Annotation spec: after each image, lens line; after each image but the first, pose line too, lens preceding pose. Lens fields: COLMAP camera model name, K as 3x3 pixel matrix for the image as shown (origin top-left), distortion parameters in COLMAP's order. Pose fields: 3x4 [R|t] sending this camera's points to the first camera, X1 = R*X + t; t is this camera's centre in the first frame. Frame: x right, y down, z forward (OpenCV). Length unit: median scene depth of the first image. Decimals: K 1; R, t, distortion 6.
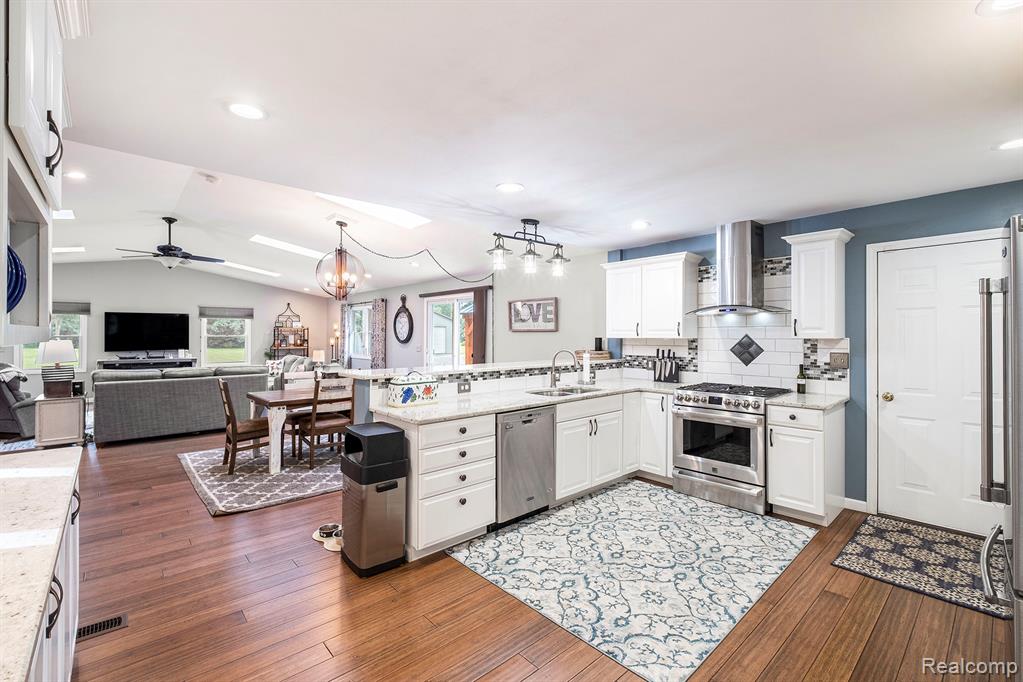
lens RADIAL K [[445.0, 0, 511.8], [0, 445.0, 334.8], [0, 0, 1]] dist [0.000900, -0.003359]
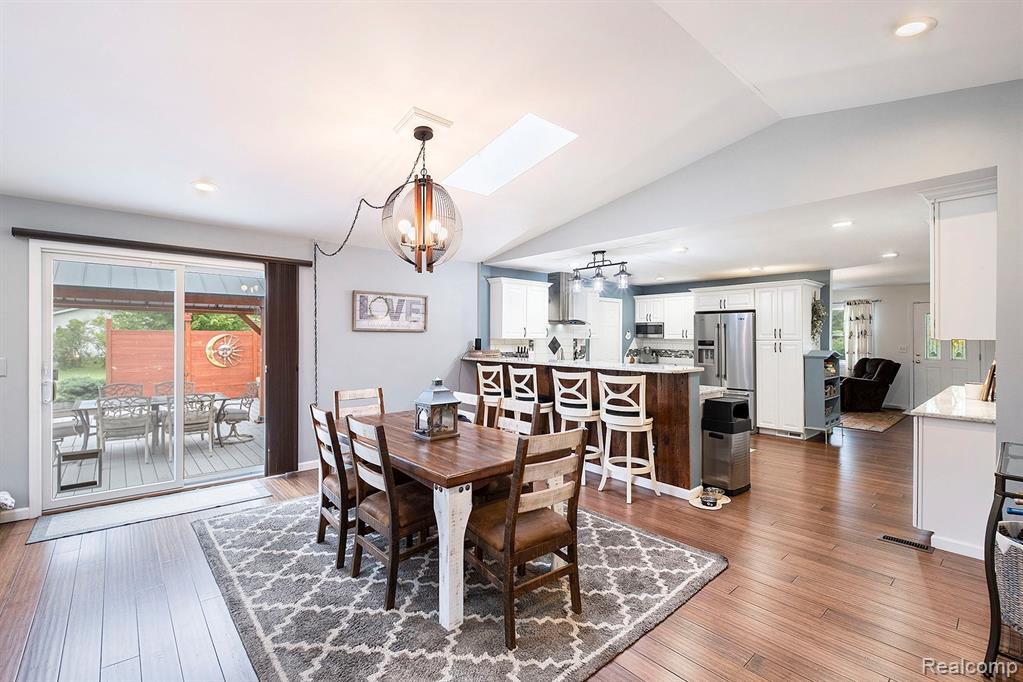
lens RADIAL K [[445.0, 0, 515.9], [0, 445.0, 335.9], [0, 0, 1]] dist [0.000900, -0.003359]
pose [[0.014292, 0.008124, 0.999865, -1.089276], [-0.004113, 0.999959, -0.008066, 0.010022], [-0.999889, -0.003998, 0.014325, 1.020261]]
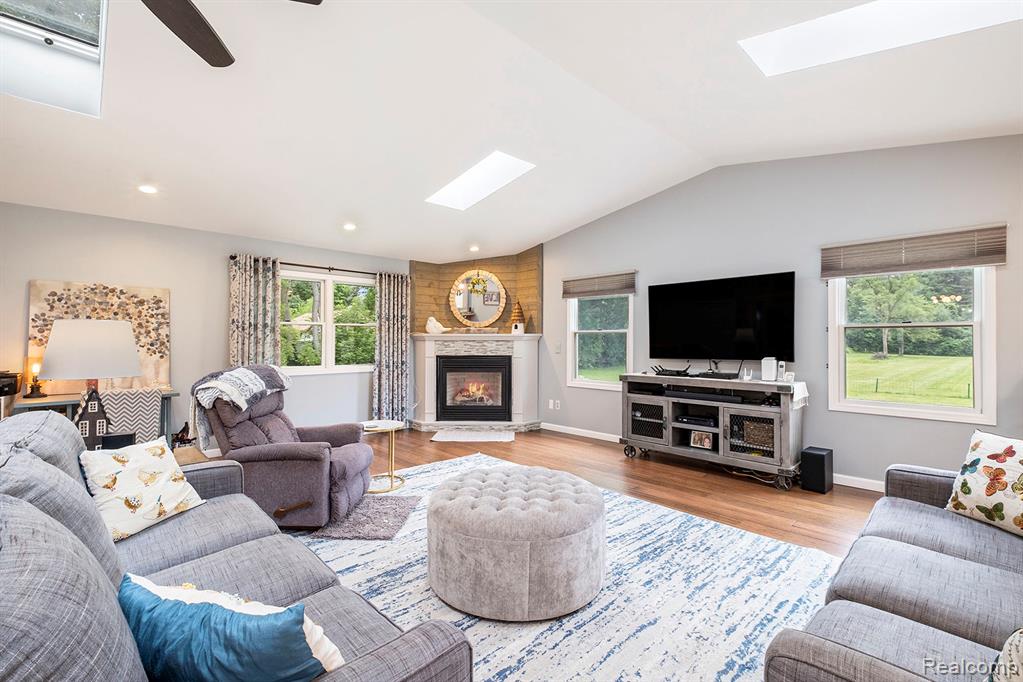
lens RADIAL K [[445.0, 0, 520.2], [0, 445.0, 341.7], [0, 0, 1]] dist [0.000900, -0.003359]
pose [[0.029439, -0.000918, -0.999566, -0.730438], [0.000248, 1.000000, -0.000911, 0.034913], [0.999567, -0.000221, 0.029439, 1.610065]]
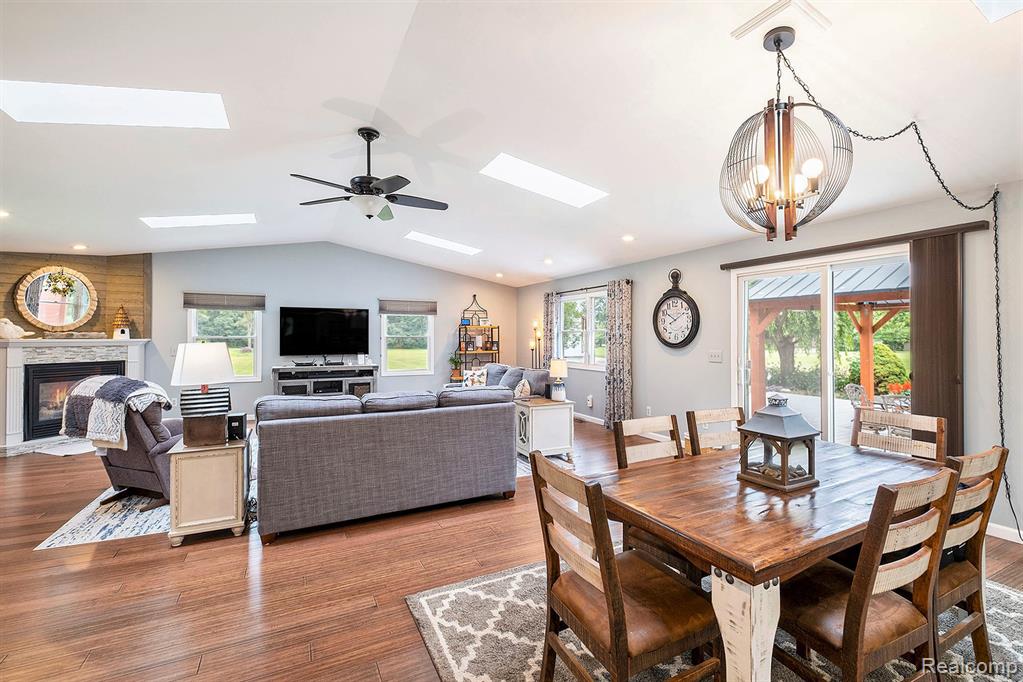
lens RADIAL K [[445.0, 0, 505.0], [0, 445.0, 339.2], [0, 0, 1]] dist [0.000900, -0.003359]
pose [[0.960752, -0.000235, -0.277408, -0.588221], [0.001921, 0.999981, 0.005805, 0.005787], [0.277401, -0.006110, 0.960735, 0.660667]]
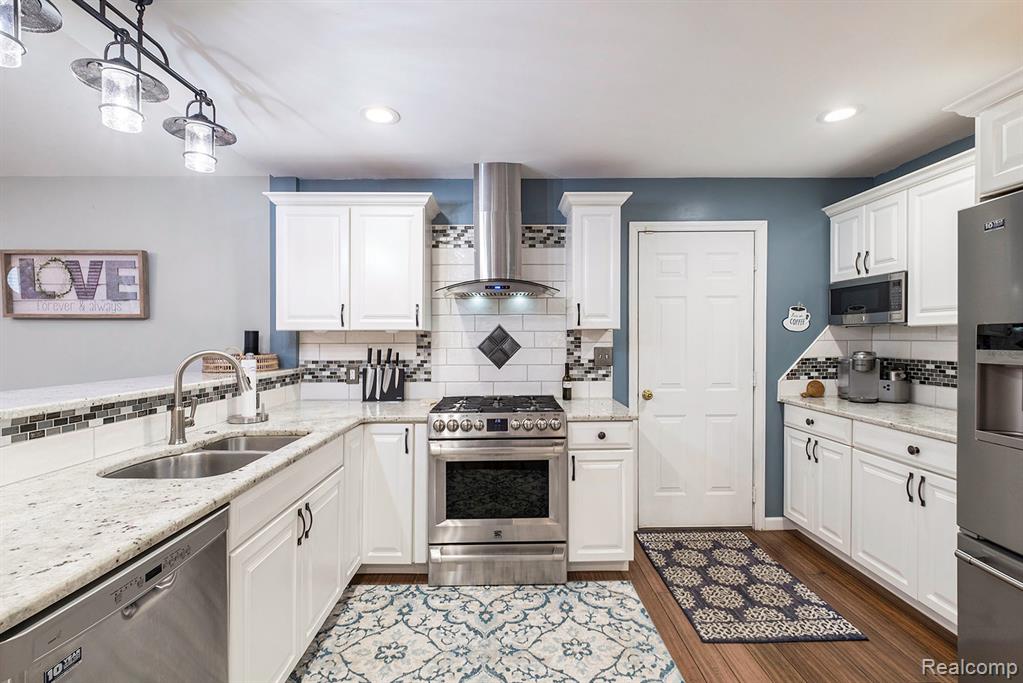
lens RADIAL K [[445.0, 0, 493.5], [0, 445.0, 338.5], [0, 0, 1]] dist [0.000900, -0.003359]
pose [[0.660982, 0.003247, 0.750395, -0.021489], [0.001291, 0.999984, -0.005465, 0.022406], [-0.750401, 0.004581, 0.660967, 0.477352]]
